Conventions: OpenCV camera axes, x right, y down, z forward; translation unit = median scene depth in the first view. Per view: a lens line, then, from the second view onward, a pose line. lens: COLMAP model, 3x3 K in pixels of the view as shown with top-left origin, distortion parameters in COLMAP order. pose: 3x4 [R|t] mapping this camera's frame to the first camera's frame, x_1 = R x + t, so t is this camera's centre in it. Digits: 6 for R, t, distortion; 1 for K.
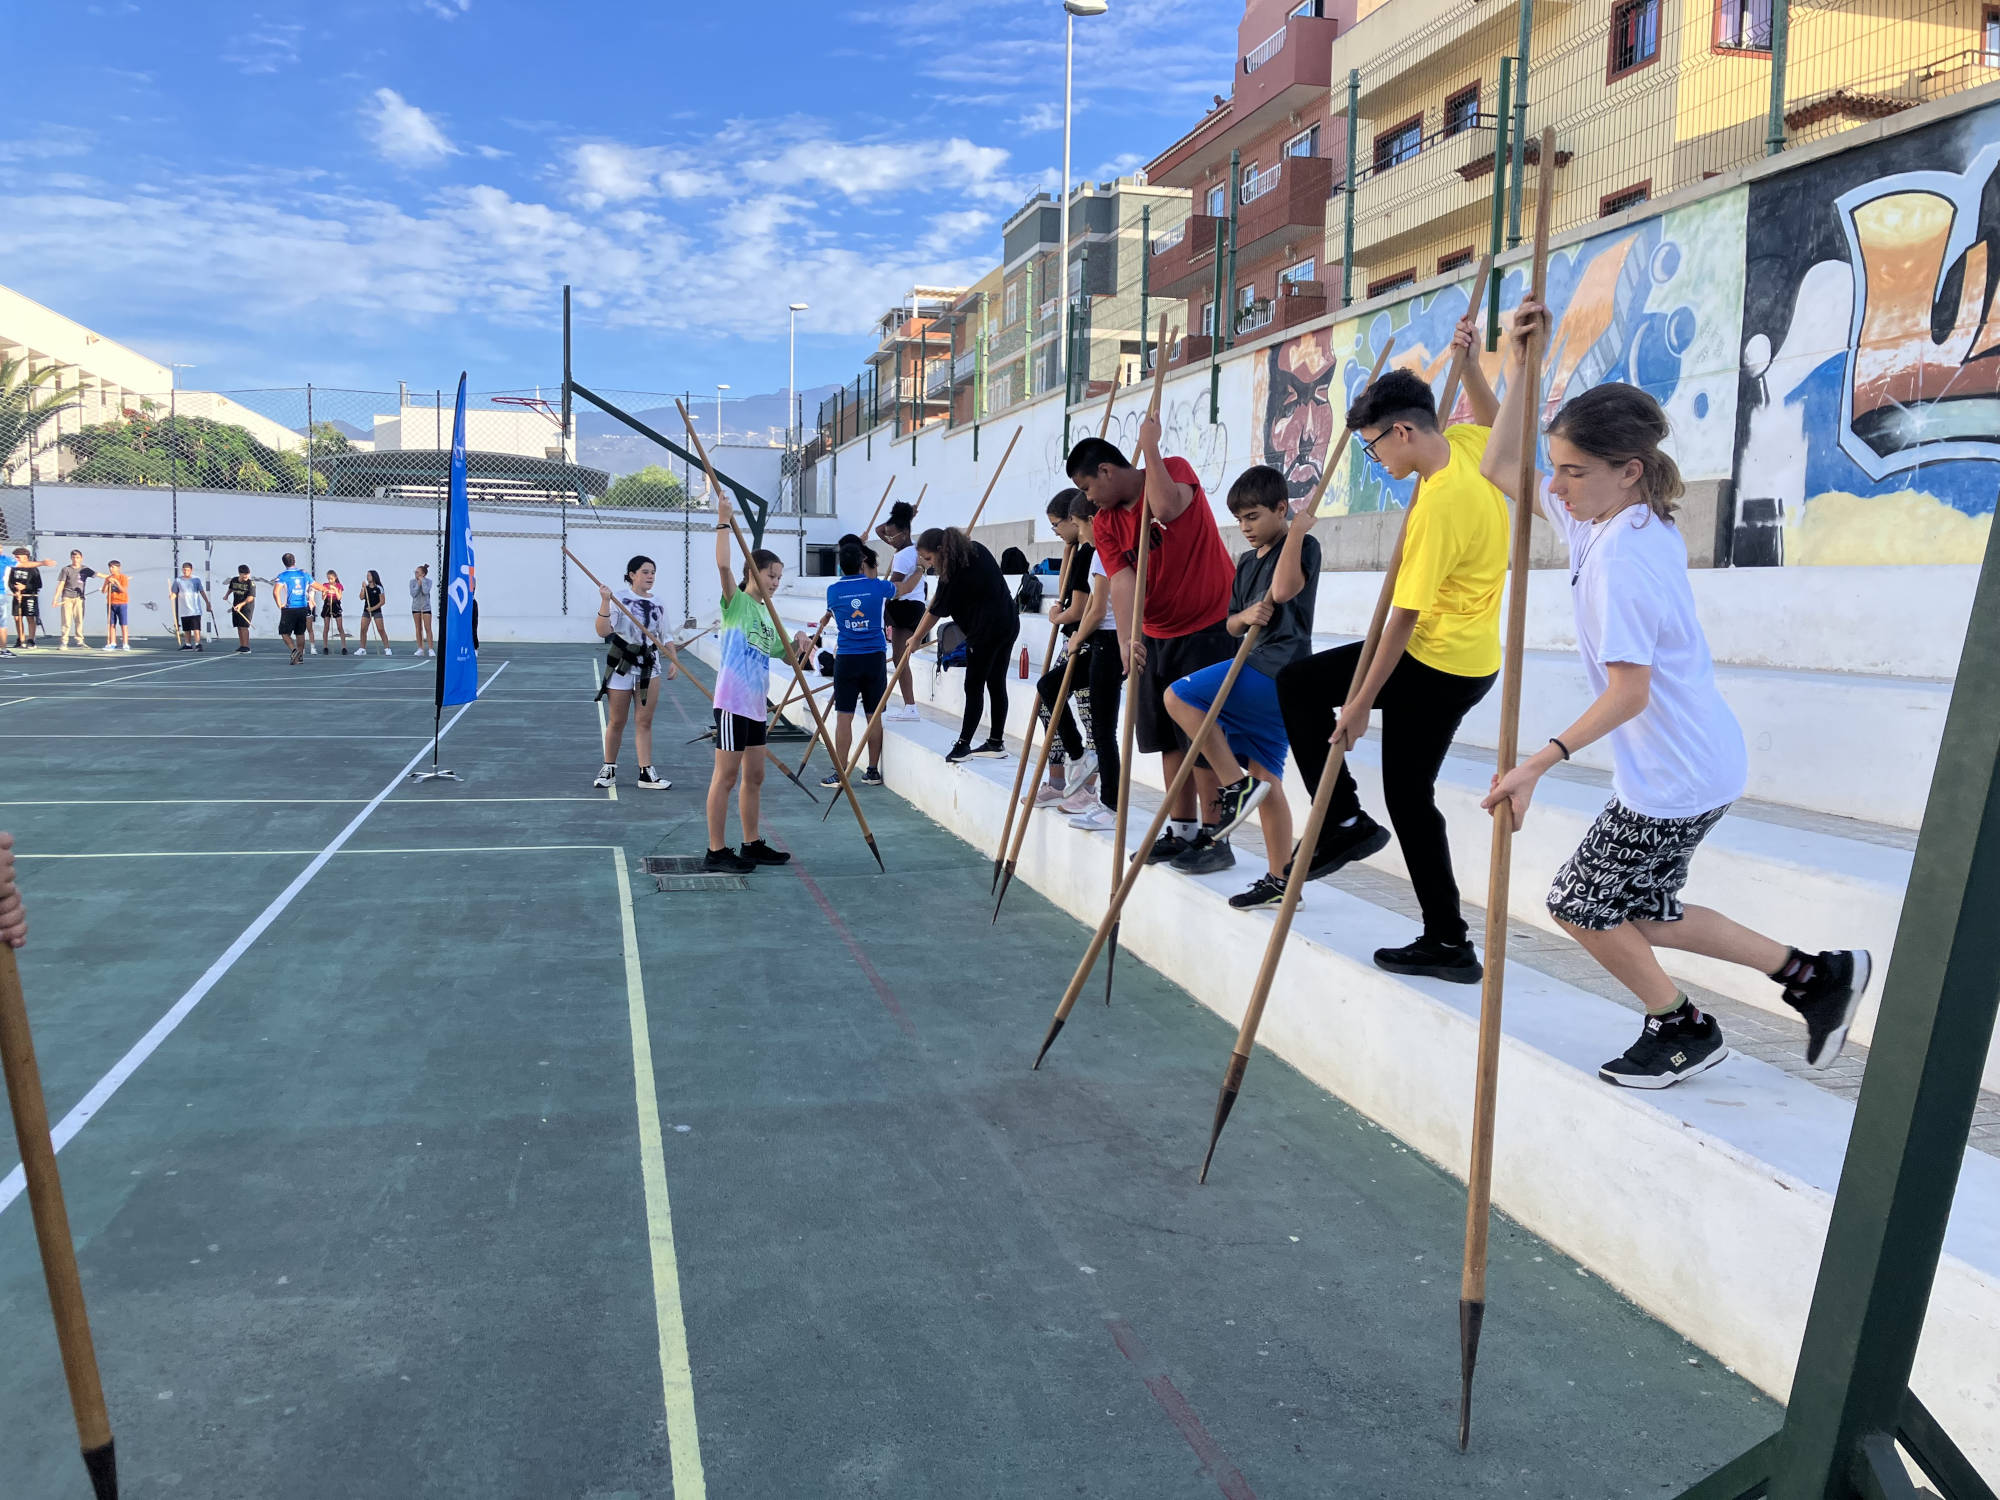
lens RADIAL K [[1645.5, 0, 969.3], [0, 1645.5, 744.5], [0, 0, 1]] dist [0.029454, -0.022649]
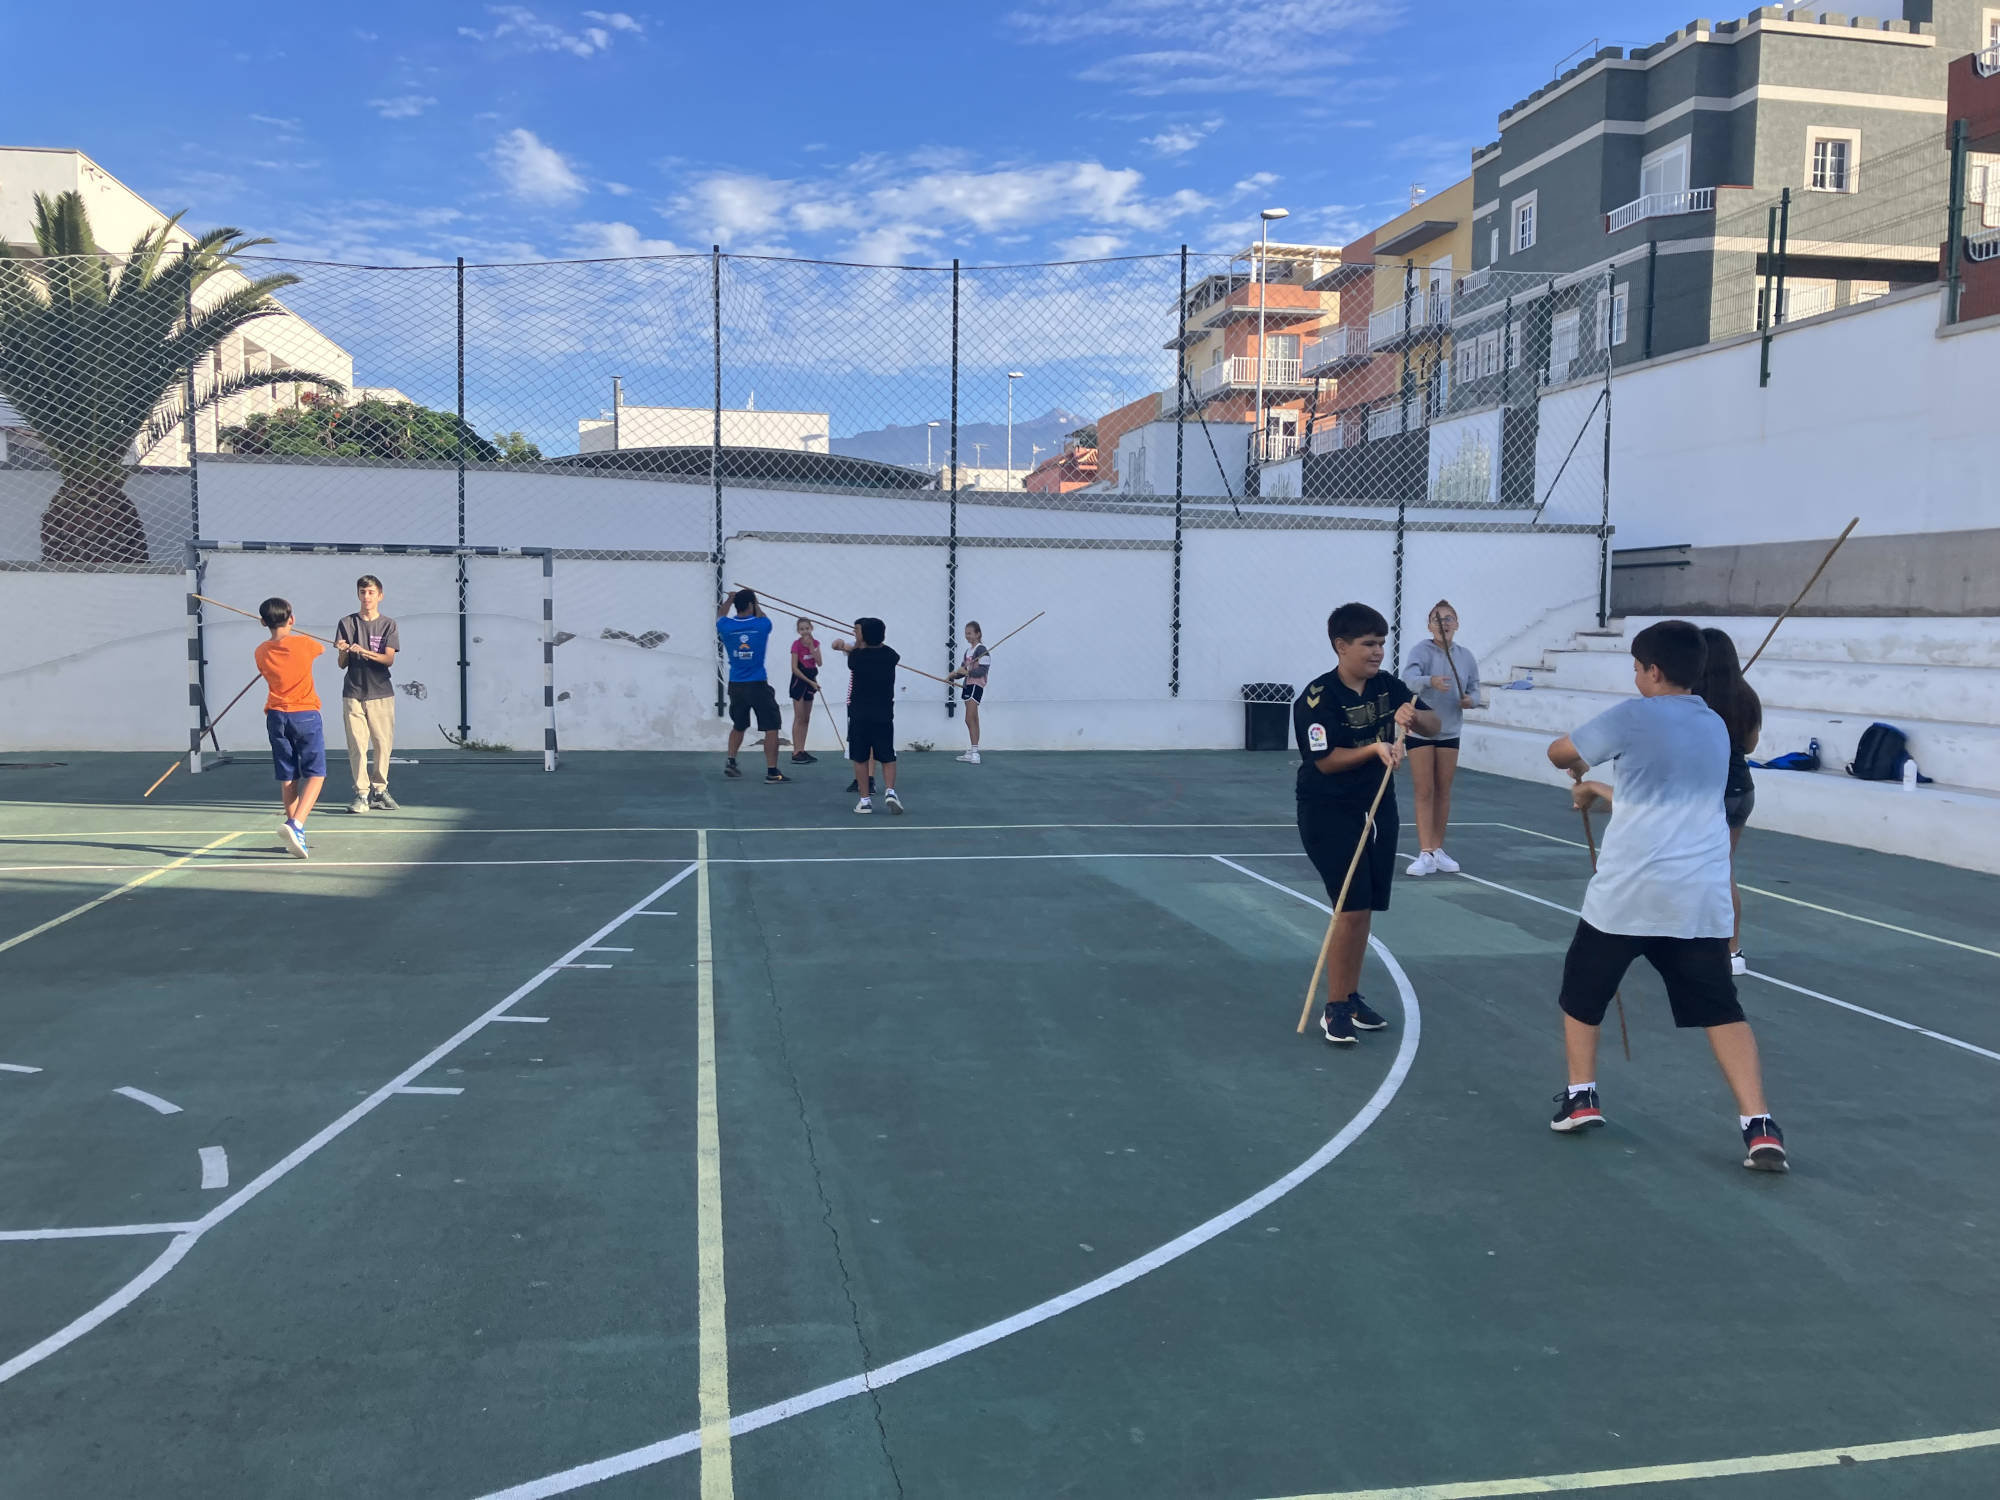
lens RADIAL K [[1645.5, 0, 983.2], [0, 1645.5, 761.6], [0, 0, 1]] dist [0.029454, -0.022649]
pose [[0.997975, -0.004735, -0.063429, -0.170919], [0.004232, 0.999959, -0.008053, -0.033688], [0.063464, 0.007768, 0.997954, 0.298650]]
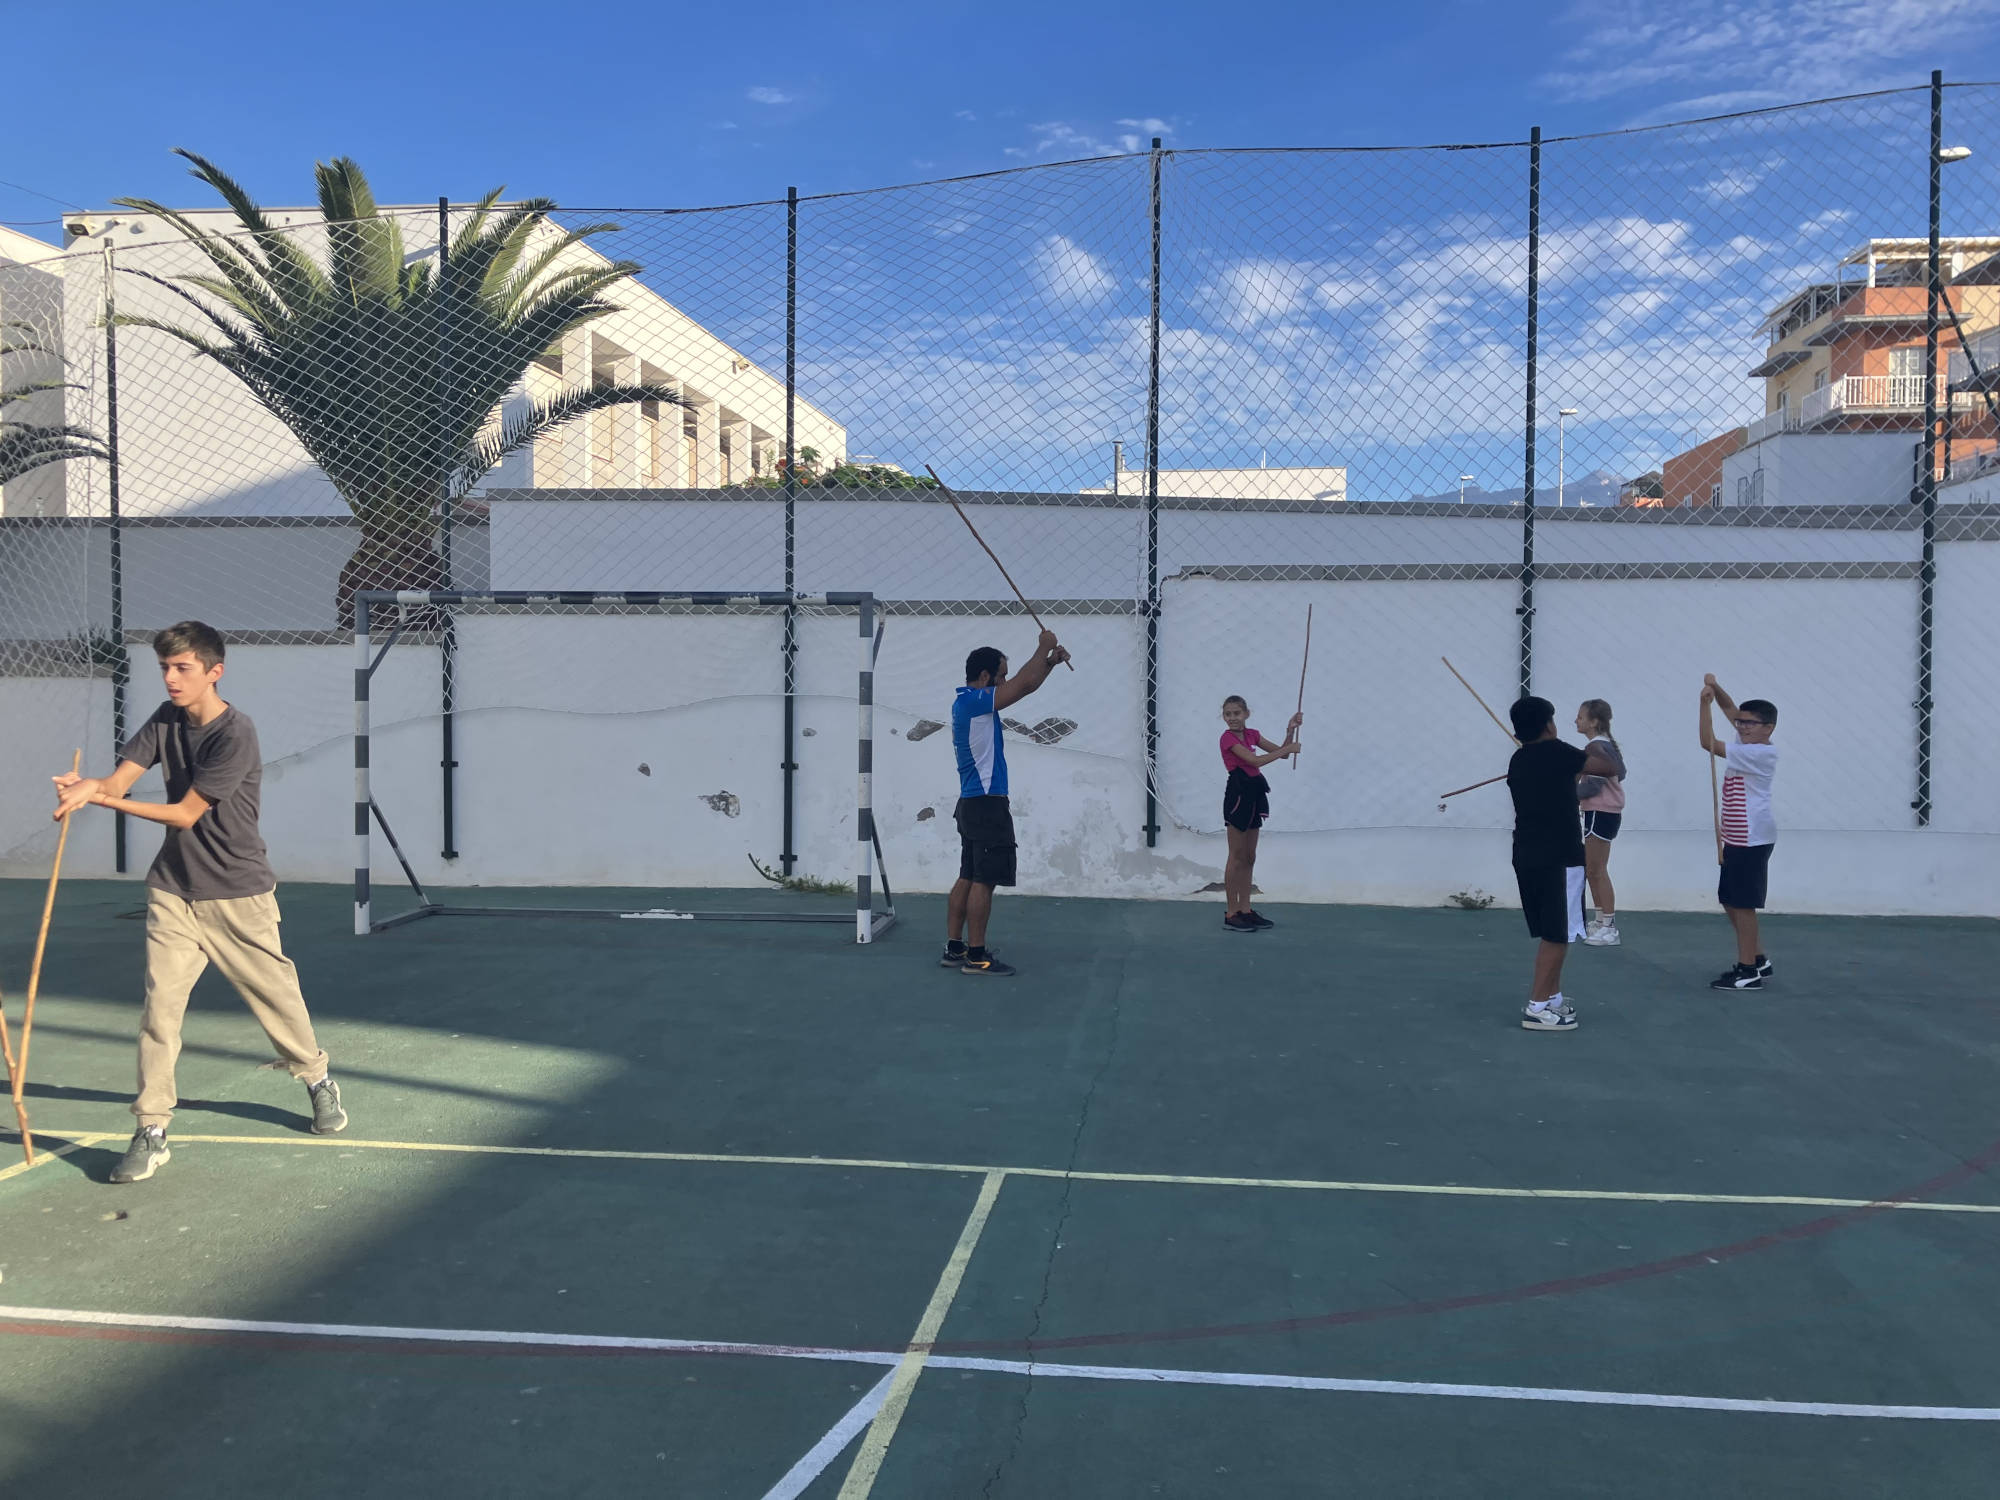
lens RADIAL K [[1645.5, 0, 1020.3], [0, 1645.5, 713.8], [0, 0, 1]] dist [0.029454, -0.022649]
pose [[0.937914, -0.011948, -0.346662, -0.185555], [-0.017164, 0.996584, -0.080787, -0.045219], [0.346443, 0.081721, 0.934505, 0.413590]]
